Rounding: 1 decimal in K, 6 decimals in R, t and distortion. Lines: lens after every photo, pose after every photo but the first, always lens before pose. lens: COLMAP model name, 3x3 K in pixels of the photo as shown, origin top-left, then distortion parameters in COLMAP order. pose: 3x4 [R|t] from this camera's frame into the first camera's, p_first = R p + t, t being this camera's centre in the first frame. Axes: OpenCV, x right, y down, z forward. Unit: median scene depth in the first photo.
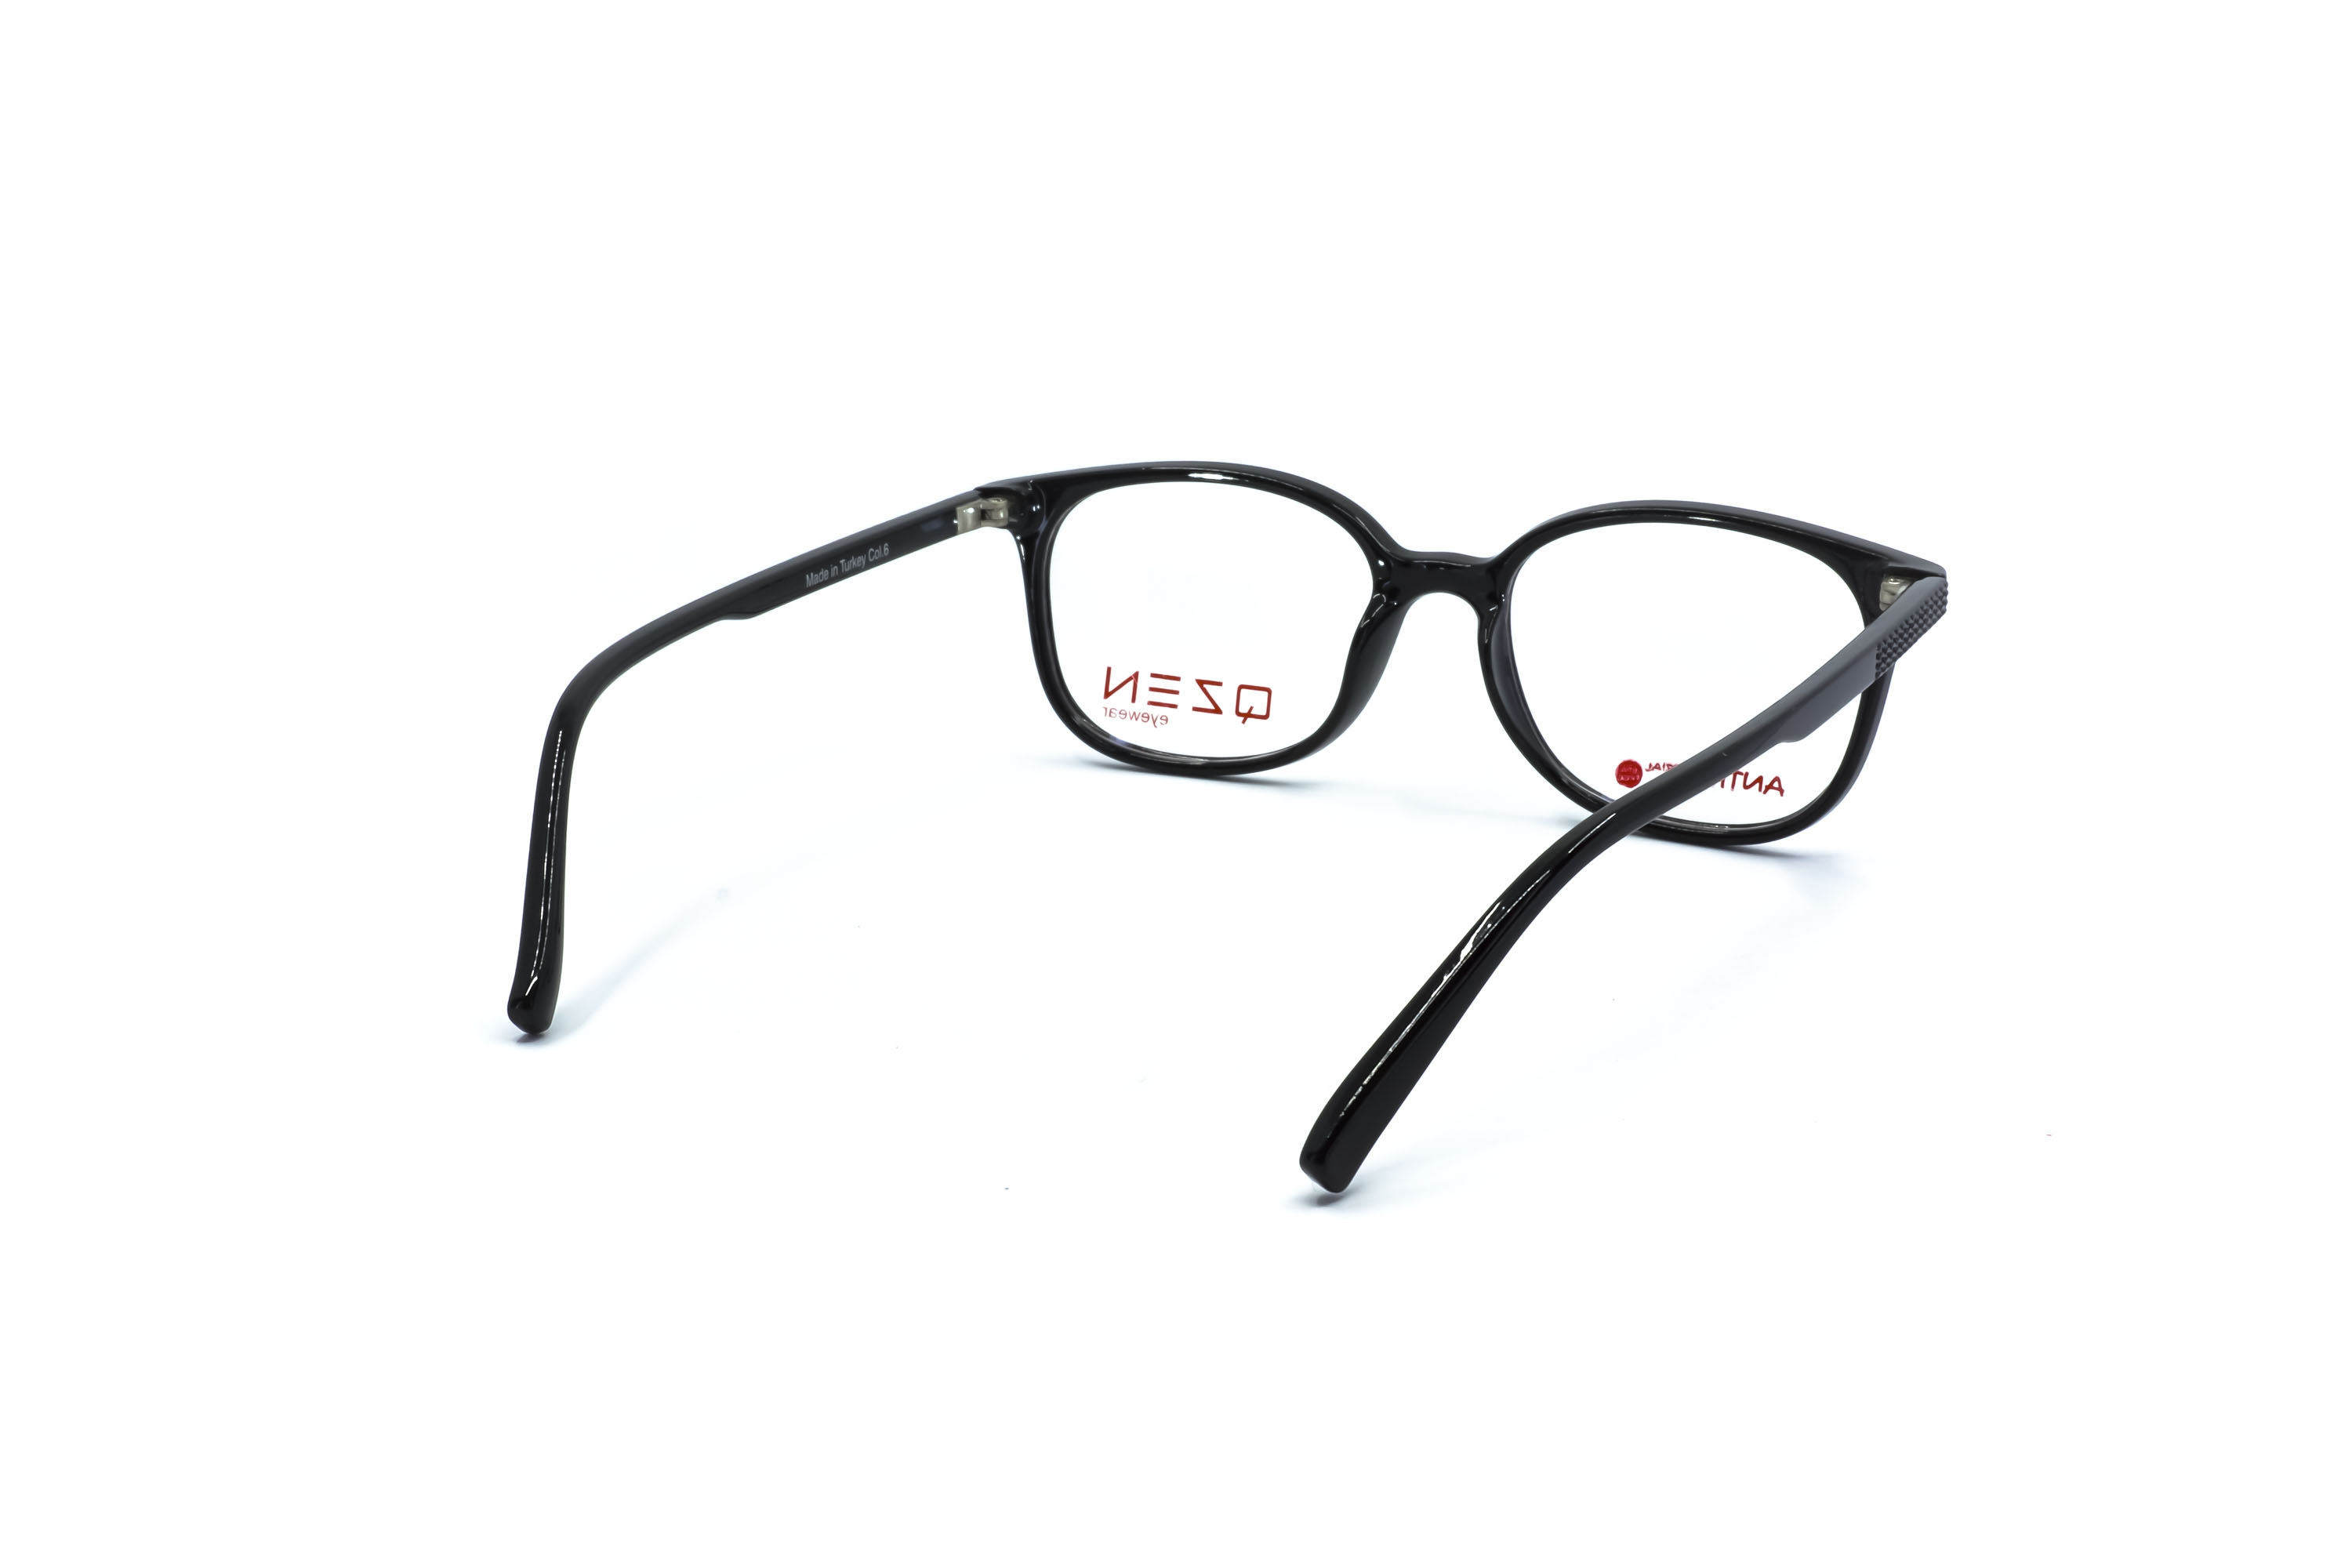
lens RADIAL K [[2980.4, 0, 1176.0], [0, 2980.4, 784.0], [0, 0, 1]] dist [-0.002570, -0.025493]
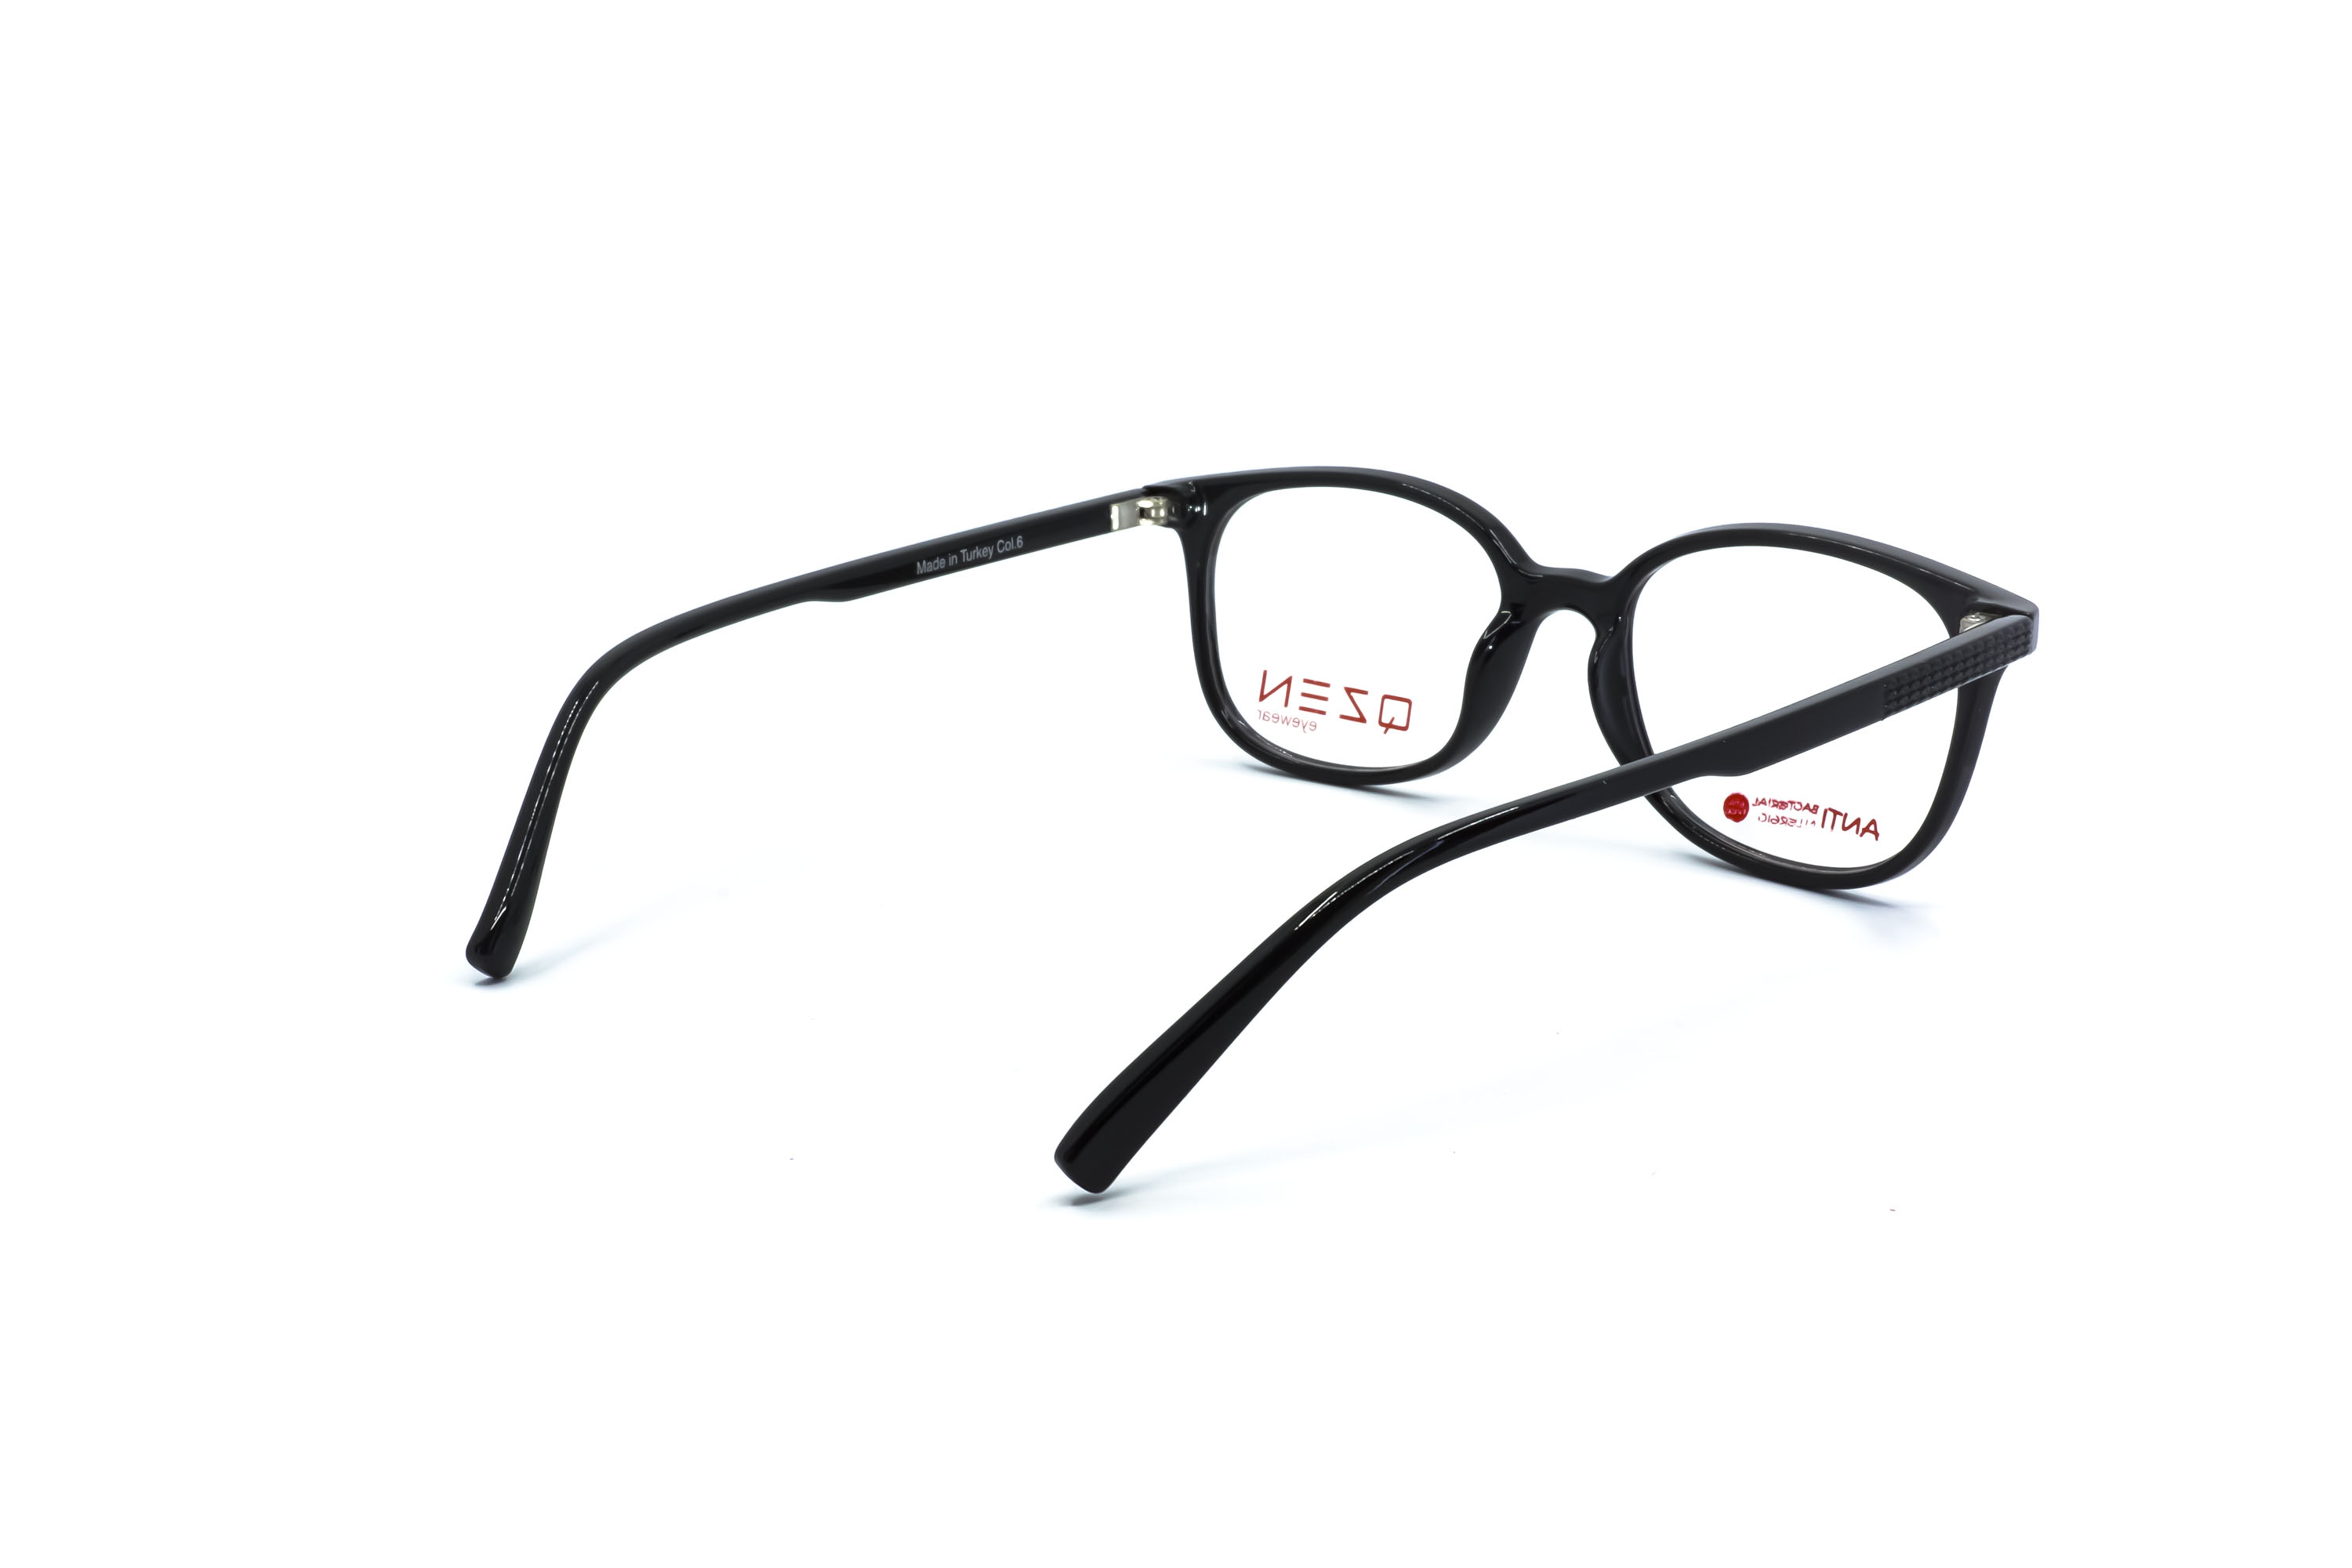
lens RADIAL K [[2980.4, 0, 1176.0], [0, 2980.4, 784.0], [0, 0, 1]] dist [-0.002570, -0.025493]
pose [[0.965400, 0.061470, -0.253426, 0.209136], [-0.062584, 0.998033, 0.003672, -0.003056], [0.253154, 0.012316, 0.967348, 0.027925]]
